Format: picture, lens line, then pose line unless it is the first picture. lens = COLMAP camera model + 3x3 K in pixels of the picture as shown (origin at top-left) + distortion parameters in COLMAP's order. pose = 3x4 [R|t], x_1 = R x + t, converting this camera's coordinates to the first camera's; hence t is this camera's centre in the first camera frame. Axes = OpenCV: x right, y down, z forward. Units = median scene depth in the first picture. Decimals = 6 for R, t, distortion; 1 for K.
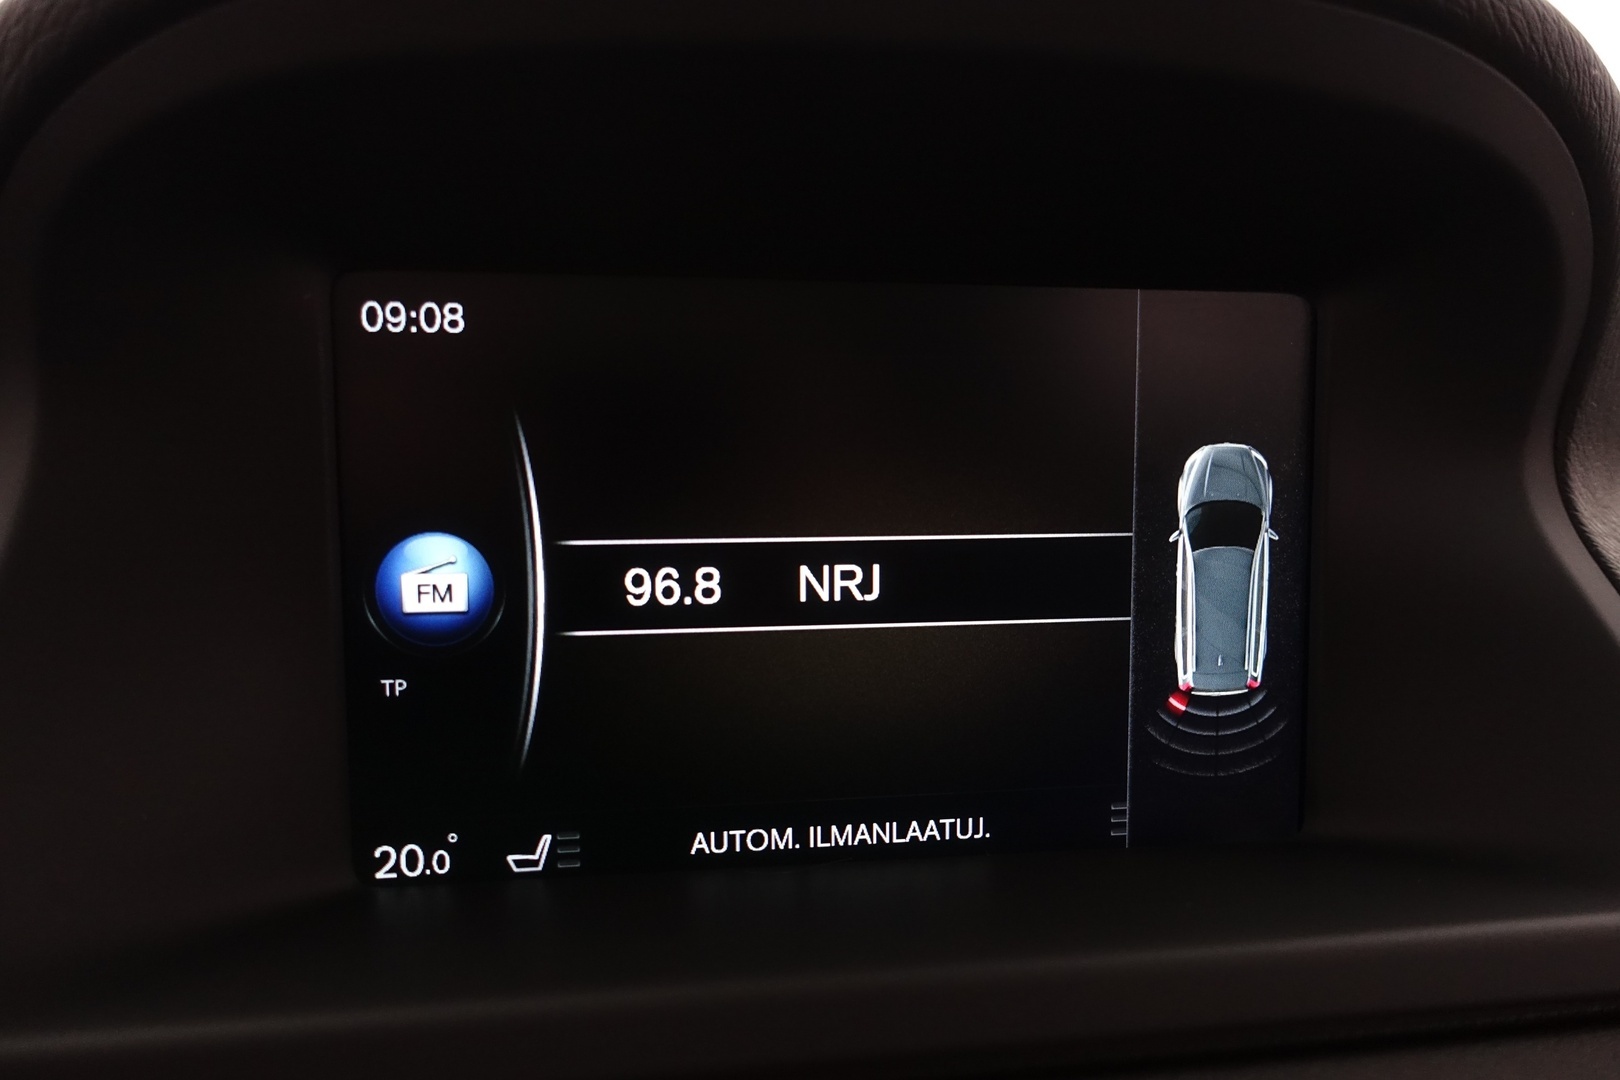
lens RADIAL K [[1103.8, 0, 801.8], [0, 1103.8, 539.7], [0, 0, 1]] dist [-0.007239, -0.000944]
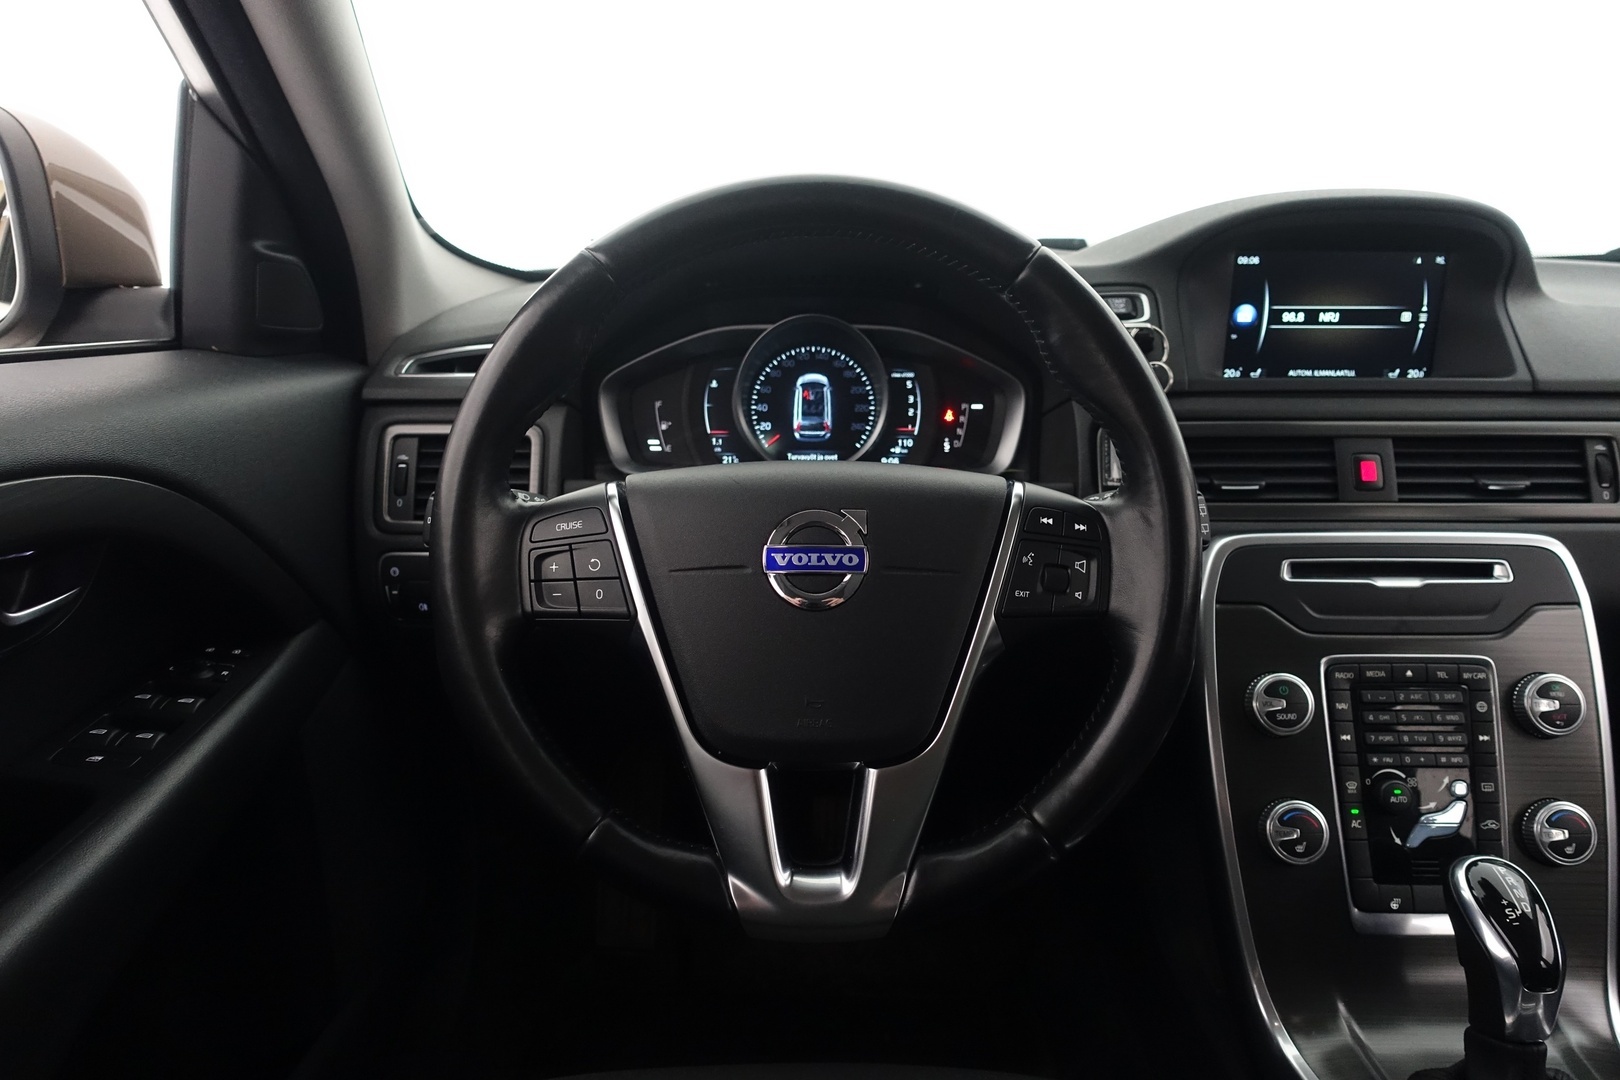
lens RADIAL K [[1103.8, 0, 804.3], [0, 1103.8, 543.5], [0, 0, 1]] dist [-0.007239, -0.000944]
pose [[0.985330, 0.050303, -0.163075, -1.370963], [-0.014082, 0.976279, 0.216058, -0.001519], [0.170075, -0.210592, 0.962666, -4.139263]]
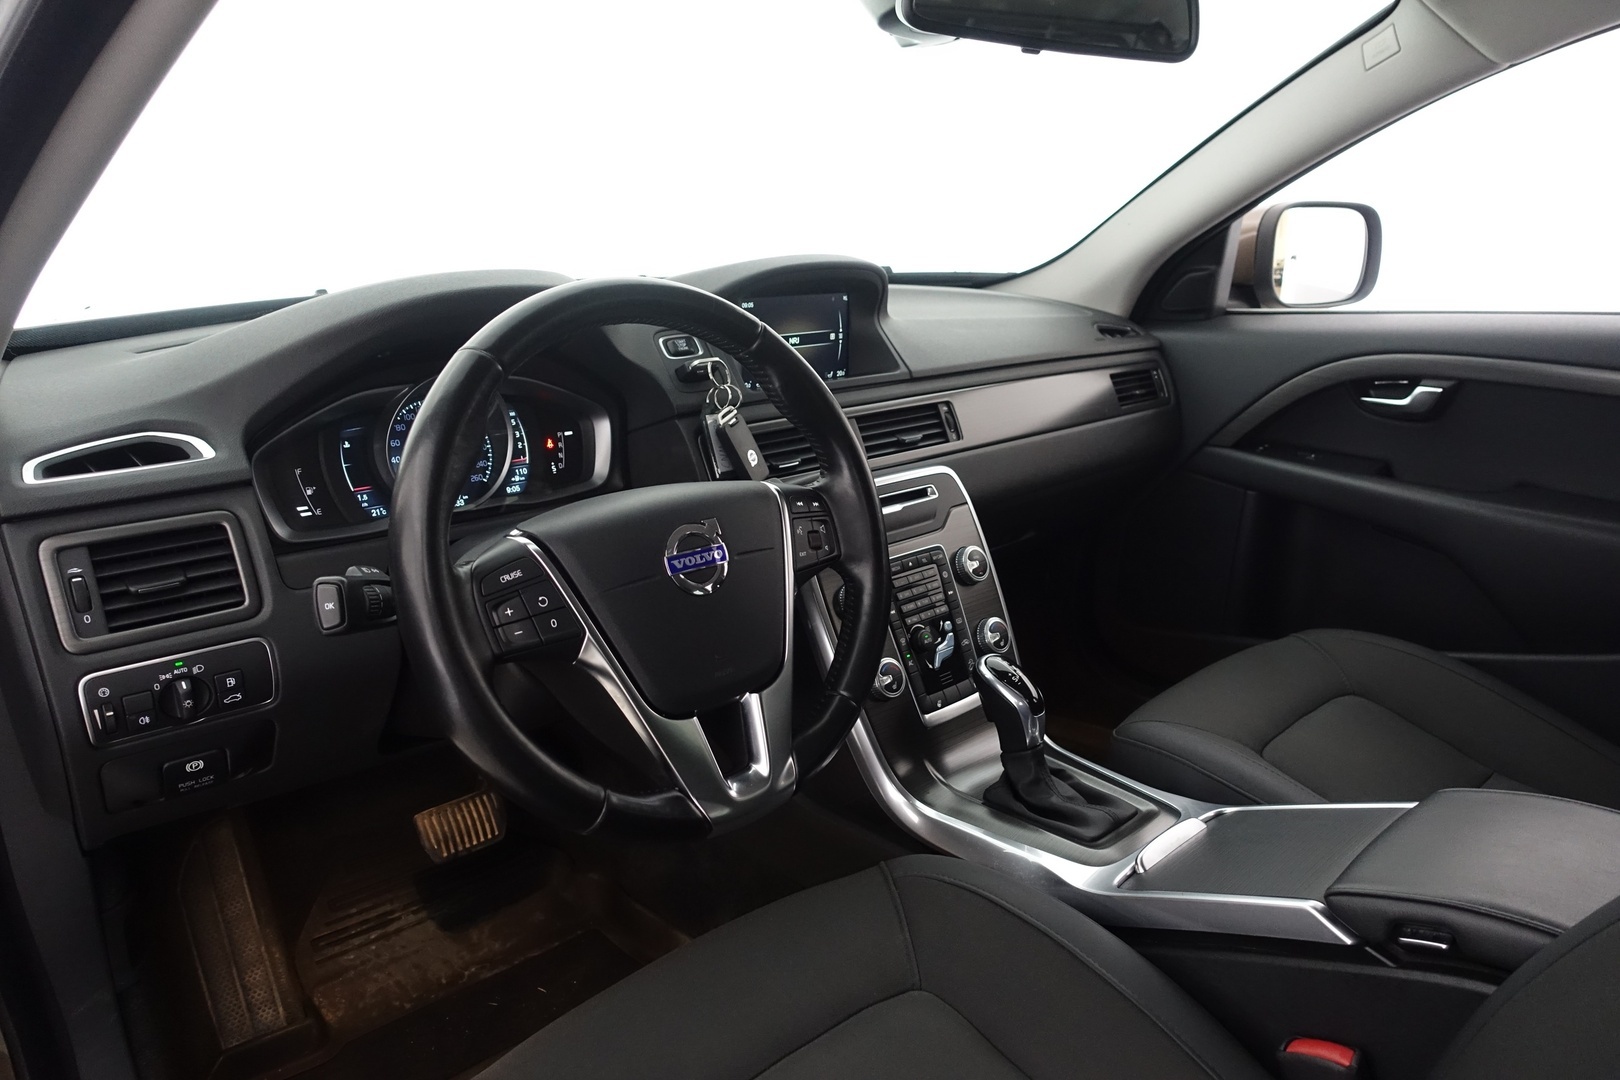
lens RADIAL K [[1103.8, 0, 803.3], [0, 1103.8, 550.3], [0, 0, 1]] dist [-0.007239, -0.000944]
pose [[0.835040, -0.157311, 0.527221, -3.762529], [0.032507, 0.970686, 0.238144, -0.328579], [-0.549228, -0.181721, 0.815675, -4.872948]]
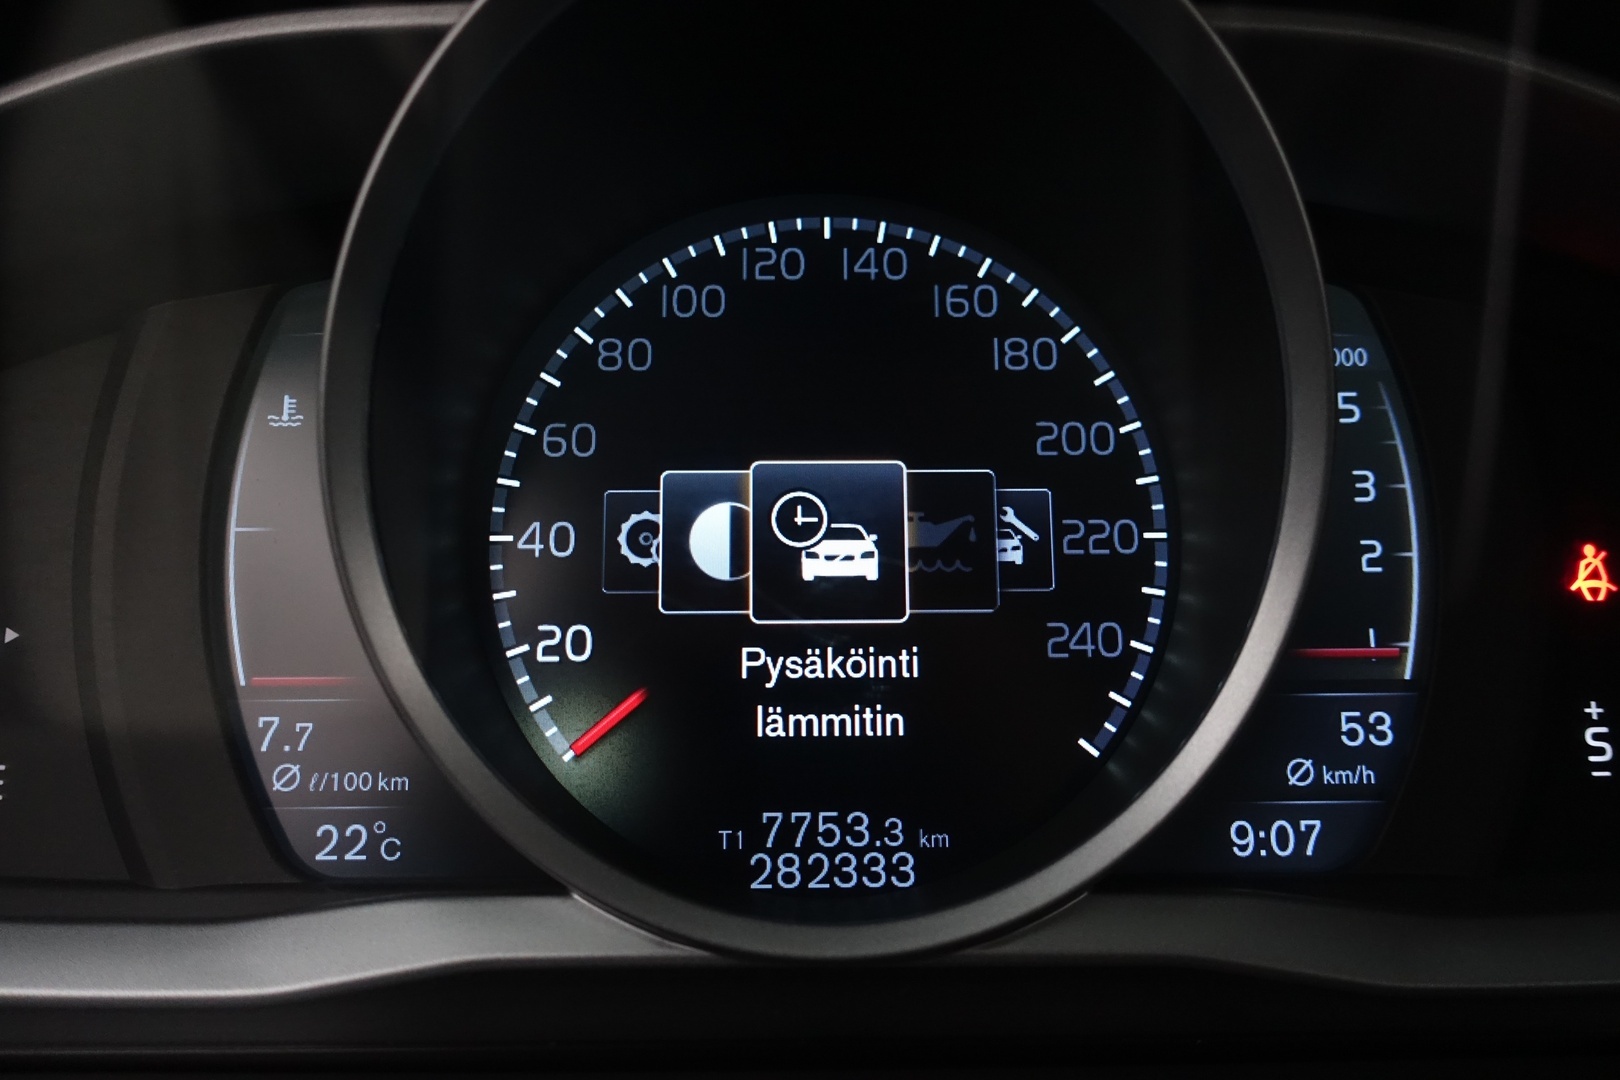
lens RADIAL K [[1103.8, 0, 806.2], [0, 1103.8, 540.5], [0, 0, 1]] dist [-0.007239, -0.000944]
pose [[0.989476, 0.021697, -0.143063, -2.099701], [-0.006725, 0.994521, 0.104320, 0.403326], [0.144543, -0.102260, 0.984200, 0.096778]]
